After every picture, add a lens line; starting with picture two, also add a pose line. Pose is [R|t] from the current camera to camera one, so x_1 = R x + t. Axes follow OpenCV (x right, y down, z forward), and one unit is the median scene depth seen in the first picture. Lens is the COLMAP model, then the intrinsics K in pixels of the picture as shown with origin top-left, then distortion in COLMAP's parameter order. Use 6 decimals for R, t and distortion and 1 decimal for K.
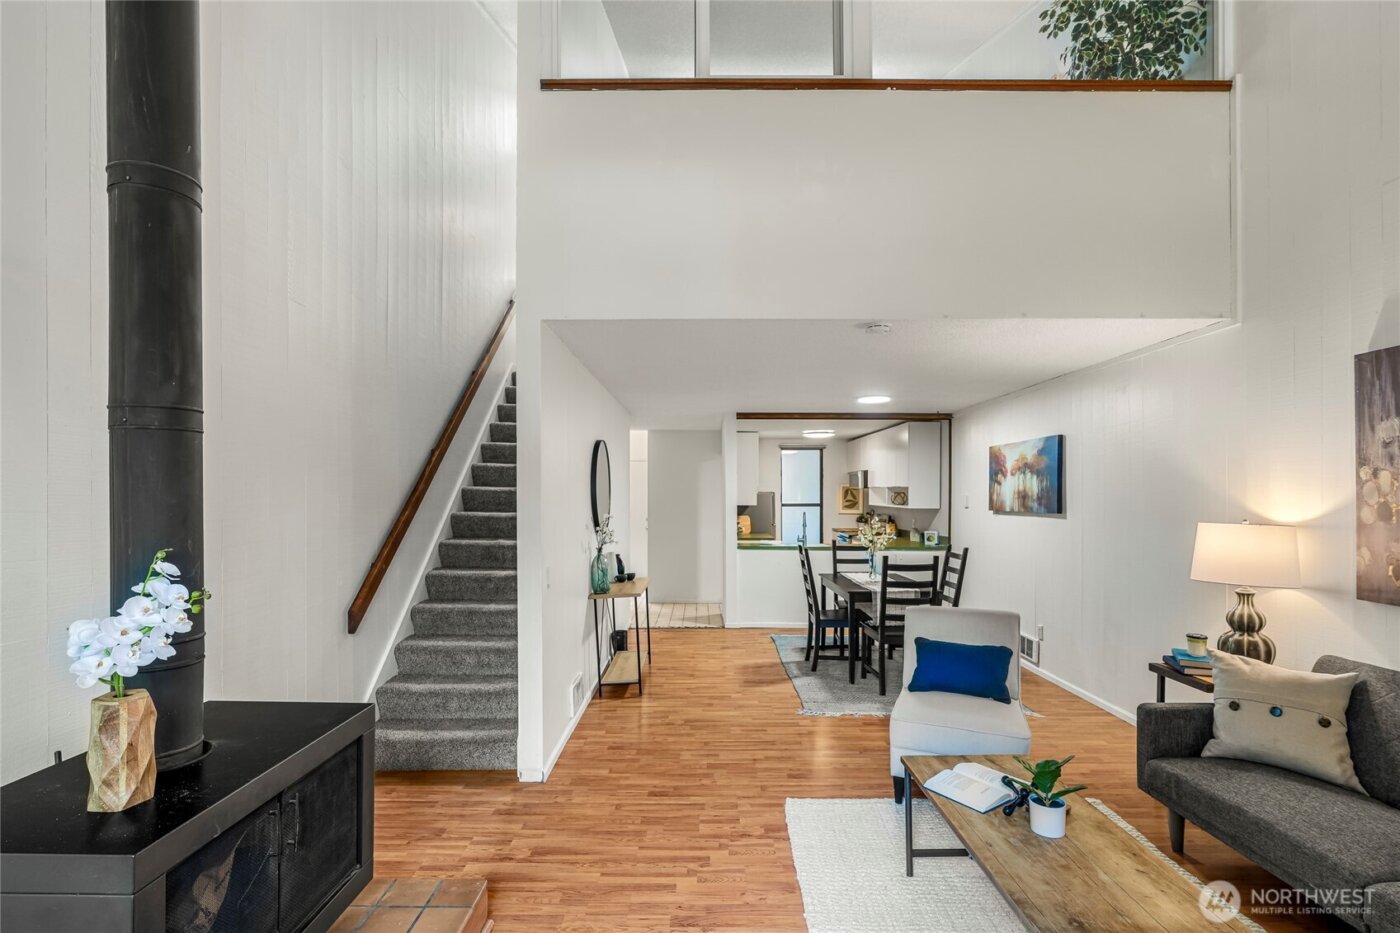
lens RADIAL K [[650.3, 0, 703.8], [0, 650.3, 473.7], [0, 0, 1]] dist [0.004718, 0.000527]
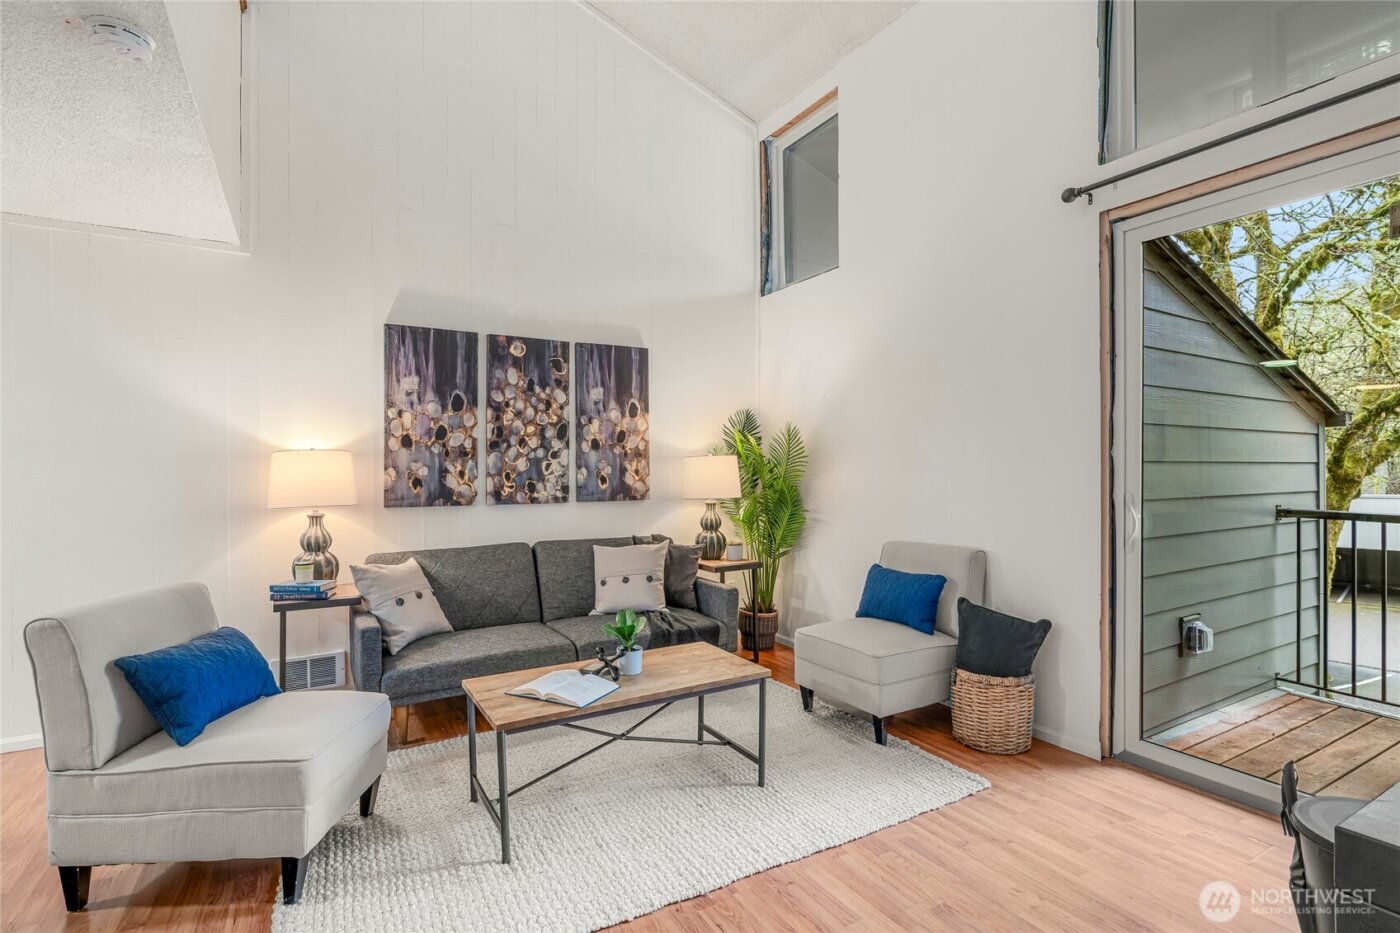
lens RADIAL K [[650.3, 0, 703.8], [0, 650.3, 473.7], [0, 0, 1]] dist [0.004718, 0.000527]
pose [[-0.522543, -0.001420, 0.852611, -0.466209], [-0.028860, 0.999455, -0.016023, 0.126568], [-0.852124, -0.032979, -0.522300, 1.144588]]
